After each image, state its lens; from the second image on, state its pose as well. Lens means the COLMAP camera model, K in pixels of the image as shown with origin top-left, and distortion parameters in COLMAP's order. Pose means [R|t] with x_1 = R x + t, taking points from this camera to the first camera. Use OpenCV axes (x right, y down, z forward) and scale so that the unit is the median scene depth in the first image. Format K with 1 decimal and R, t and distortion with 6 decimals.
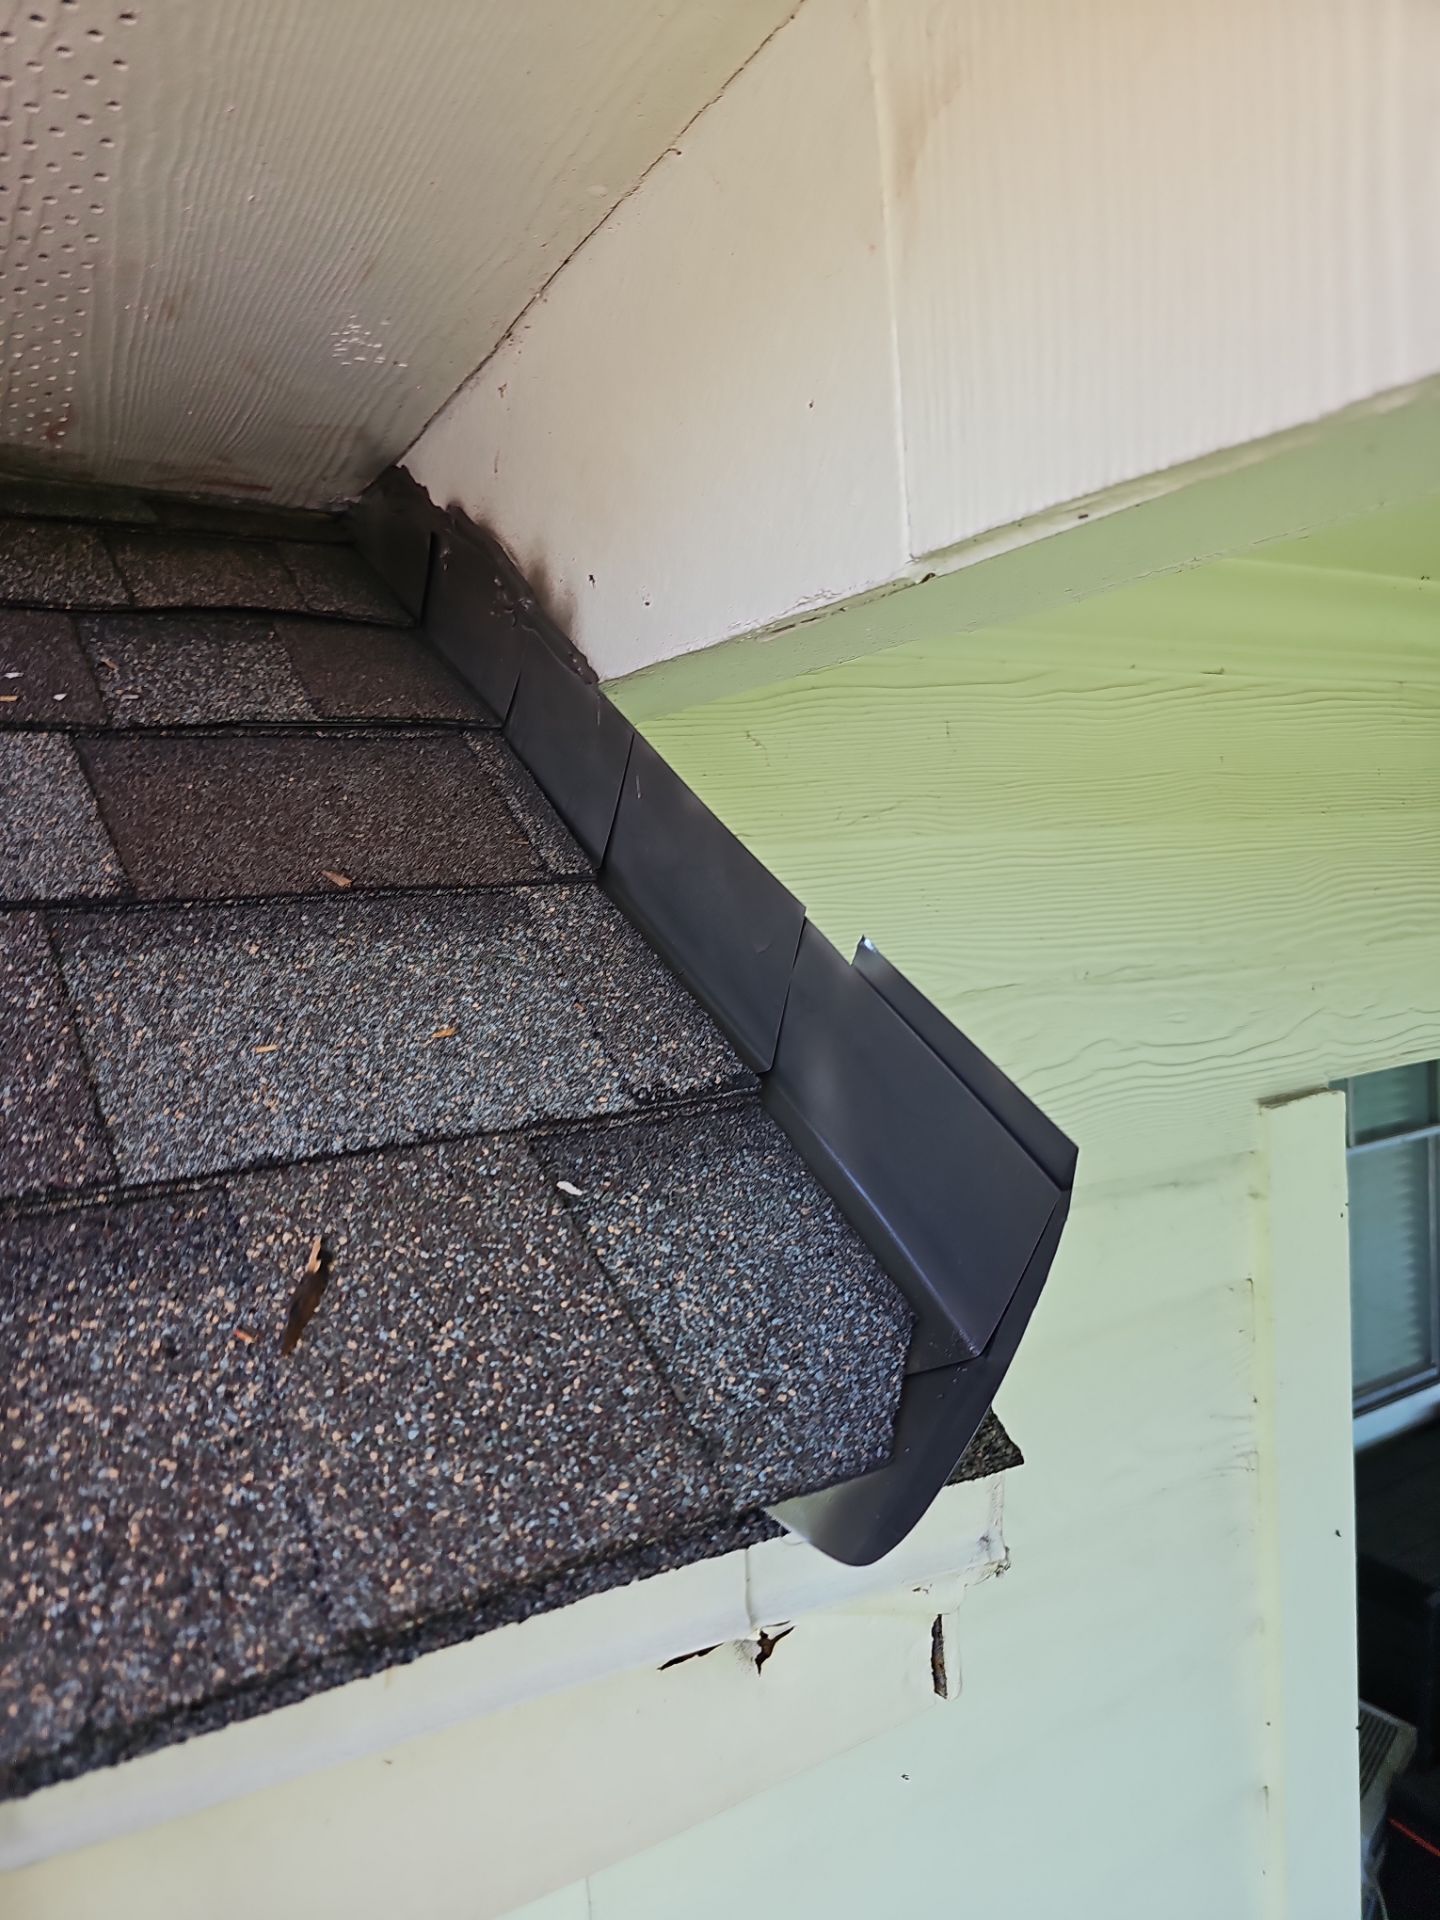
lens RADIAL K [[1201.3, 0, 723.1], [0, 1201.3, 930.9], [0, 0, 1]] dist [-0.004392, -0.022368]
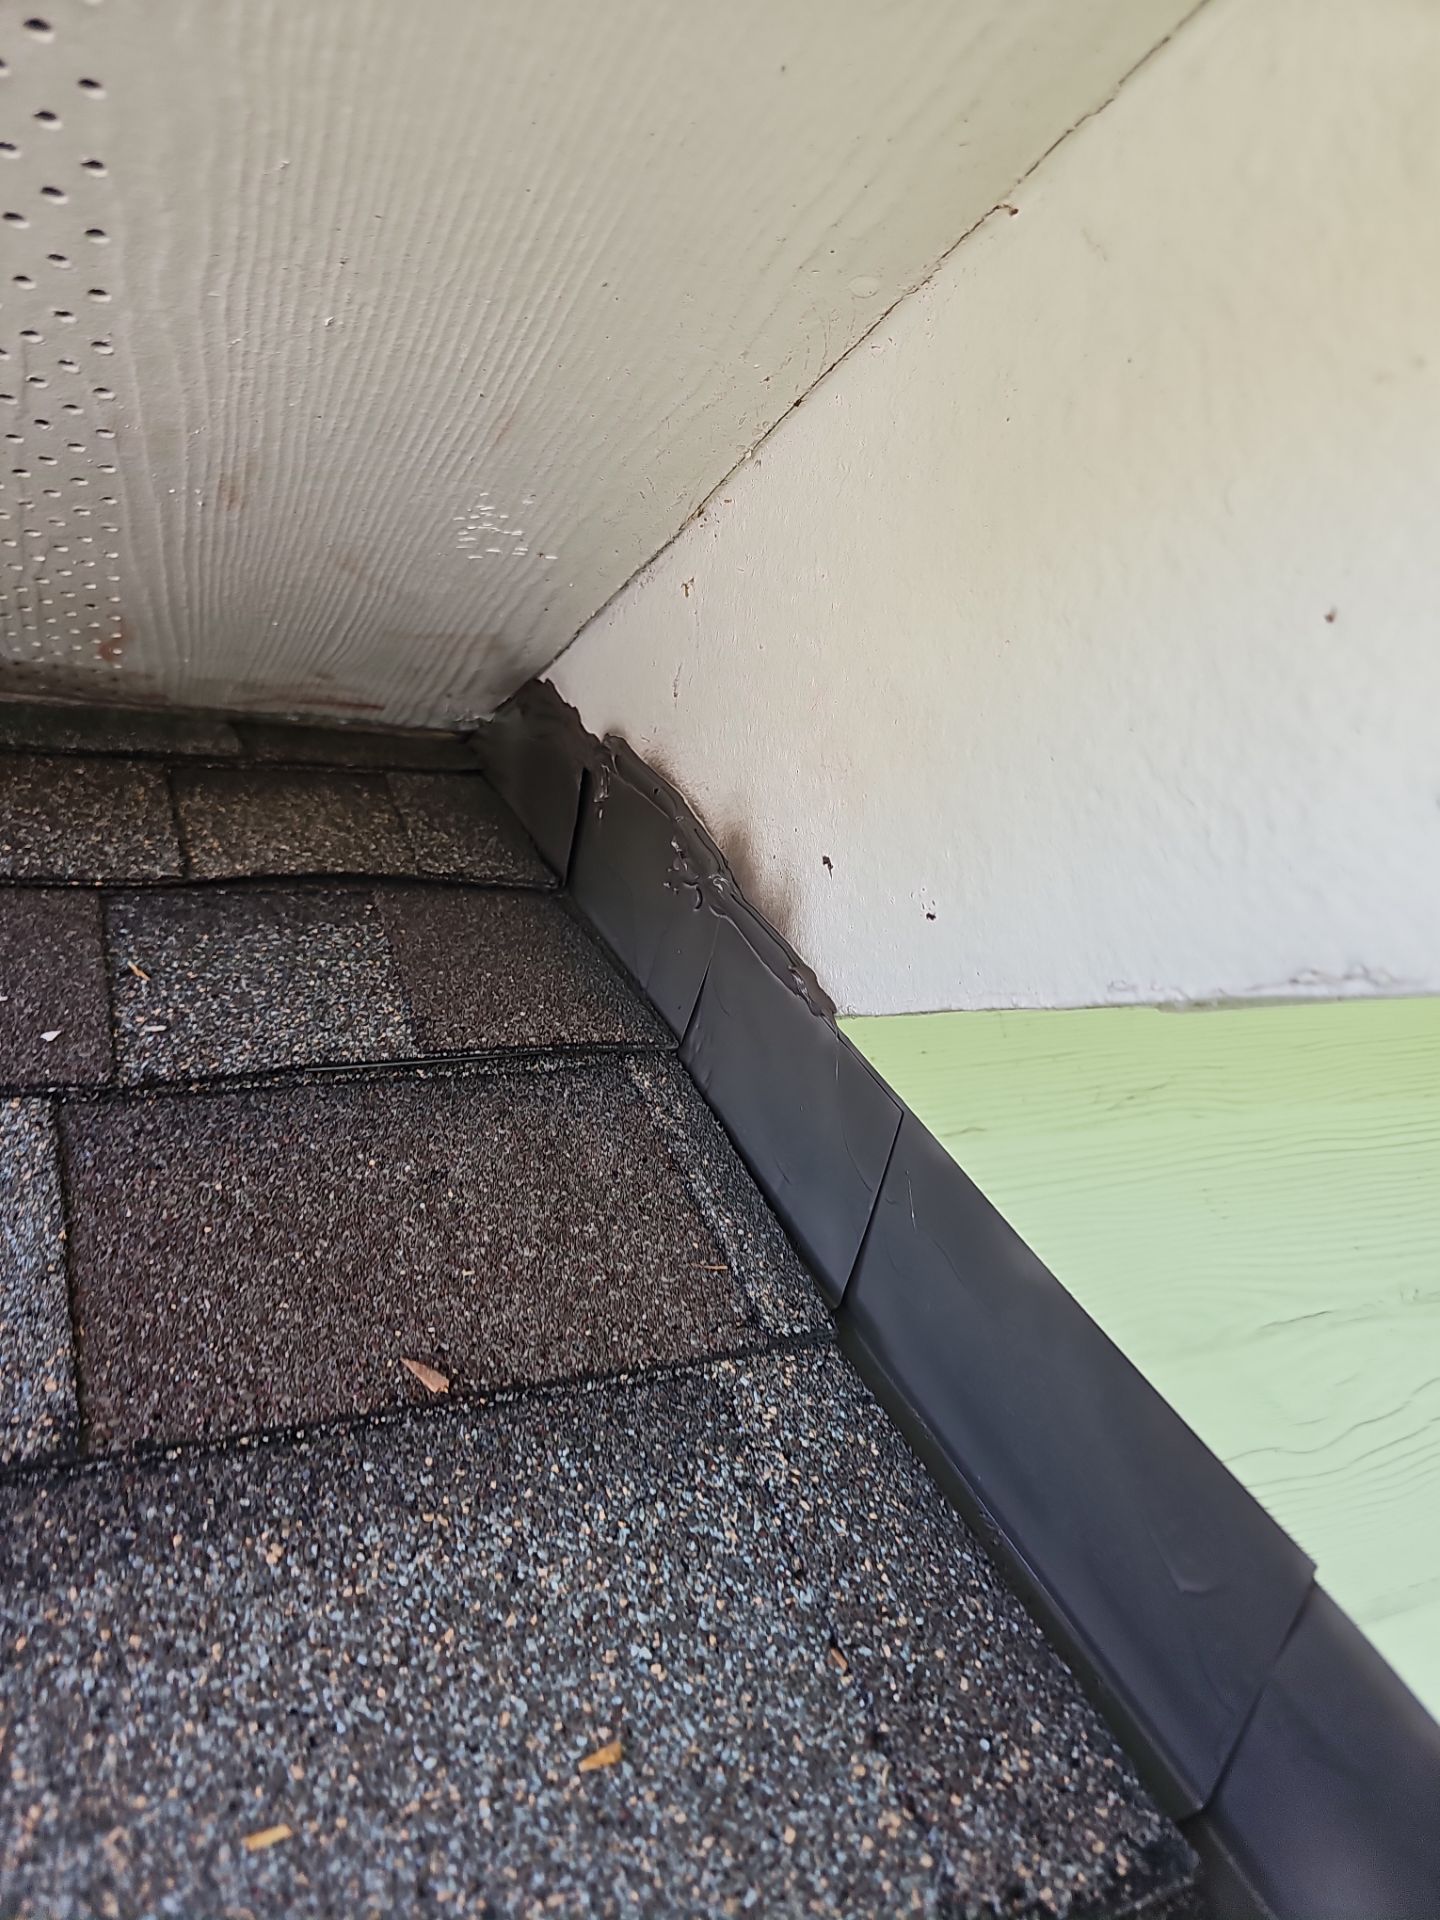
lens RADIAL K [[1254.3, 0, 752.1], [0, 1254.3, 959.4], [0, 0, 1]] dist [0.003399, -0.032429]
pose [[0.996053, -0.004004, -0.088669, -0.091018], [-0.006422, 0.993112, -0.116989, -0.162407], [0.088527, 0.117097, 0.989167, 0.327949]]
